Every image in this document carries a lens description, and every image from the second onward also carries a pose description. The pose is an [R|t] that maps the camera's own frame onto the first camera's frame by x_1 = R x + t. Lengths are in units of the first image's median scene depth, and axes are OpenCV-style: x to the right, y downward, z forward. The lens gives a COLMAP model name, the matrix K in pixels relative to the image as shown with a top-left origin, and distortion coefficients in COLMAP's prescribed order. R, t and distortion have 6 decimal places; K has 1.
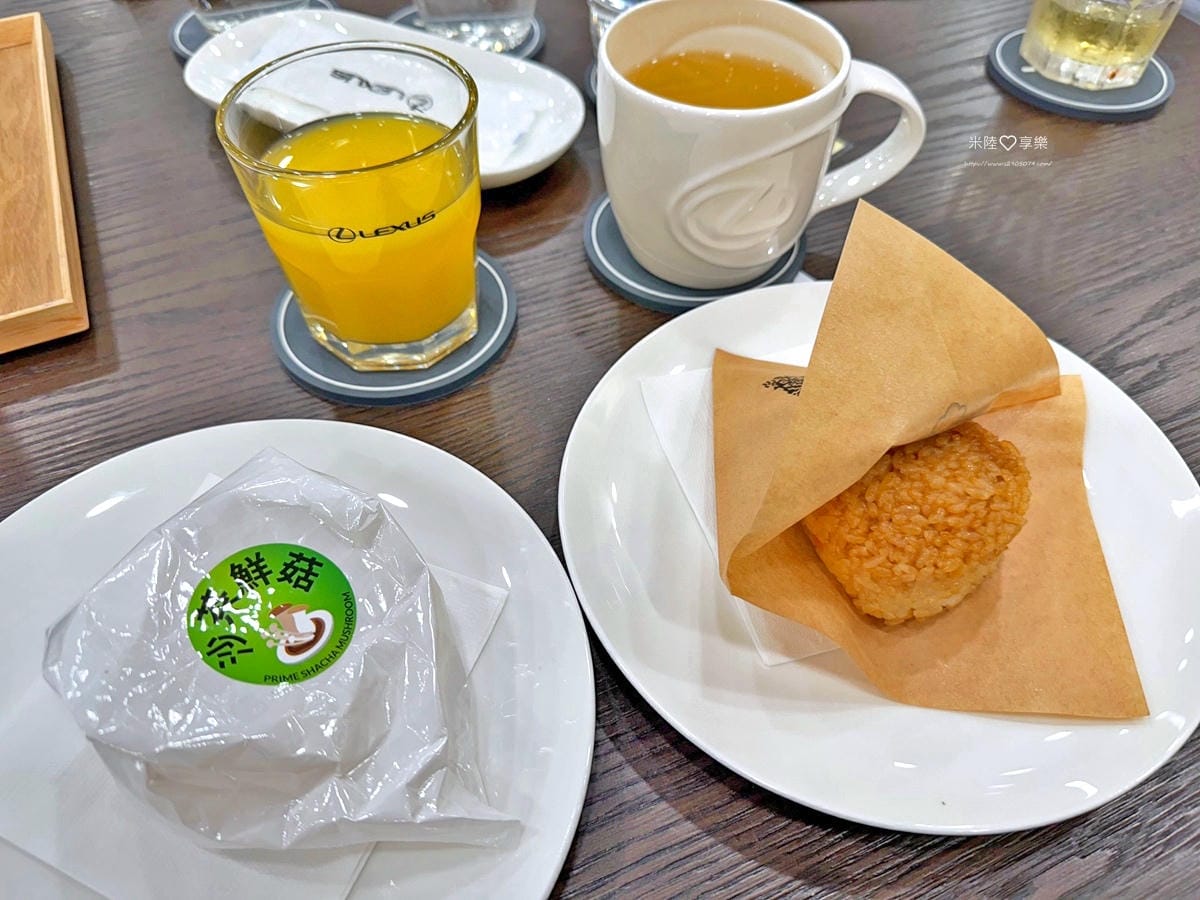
lens RADIAL K [[850.6, 0, 601.1], [0, 850.6, 450.3], [0, 0, 1]] dist [0.033373, -0.037208]
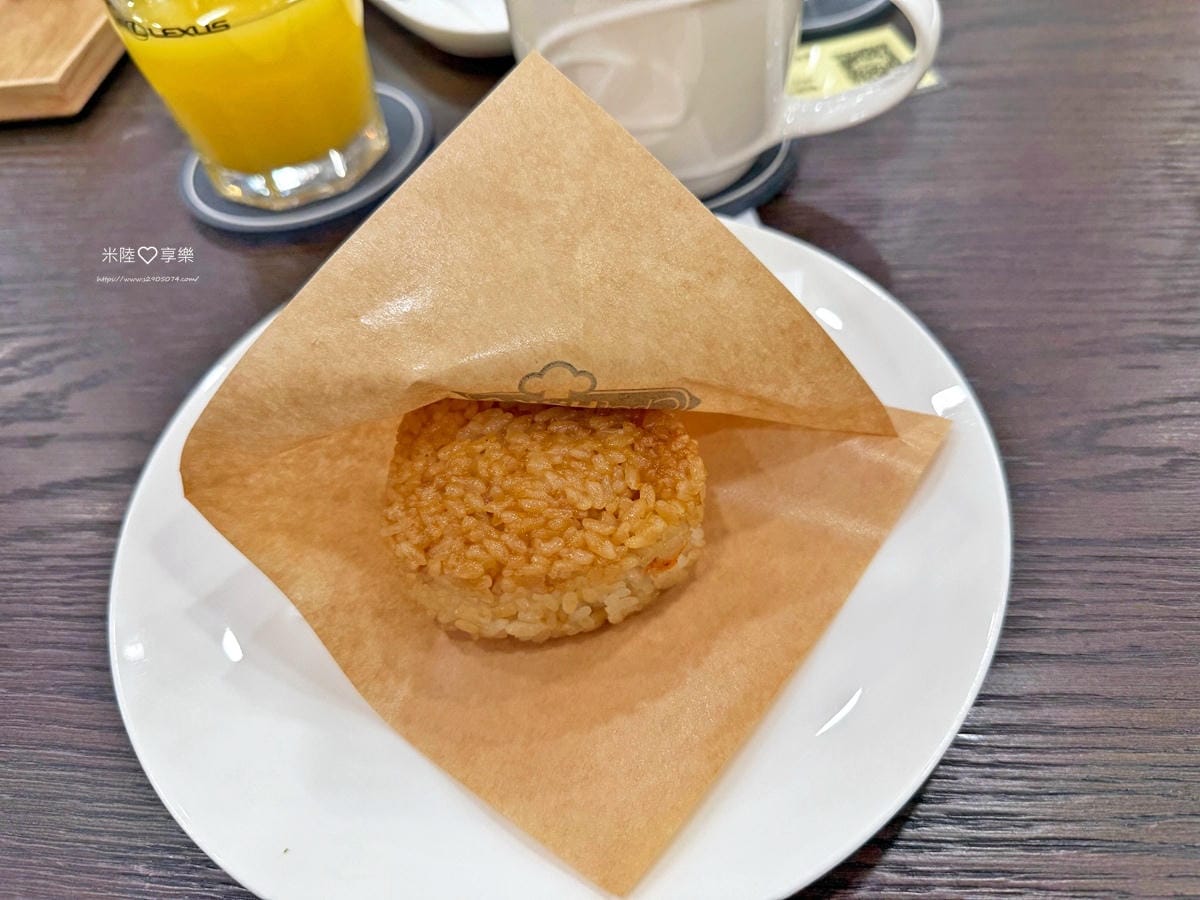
lens RADIAL K [[850.6, 0, 600.3], [0, 850.6, 448.7], [0, 0, 1]] dist [0.033373, -0.037208]
pose [[0.873000, 0.314621, -0.372673, 0.701866], [-0.300676, 0.948814, 0.096672, -0.061968], [0.384013, 0.027659, 0.922913, 0.357580]]
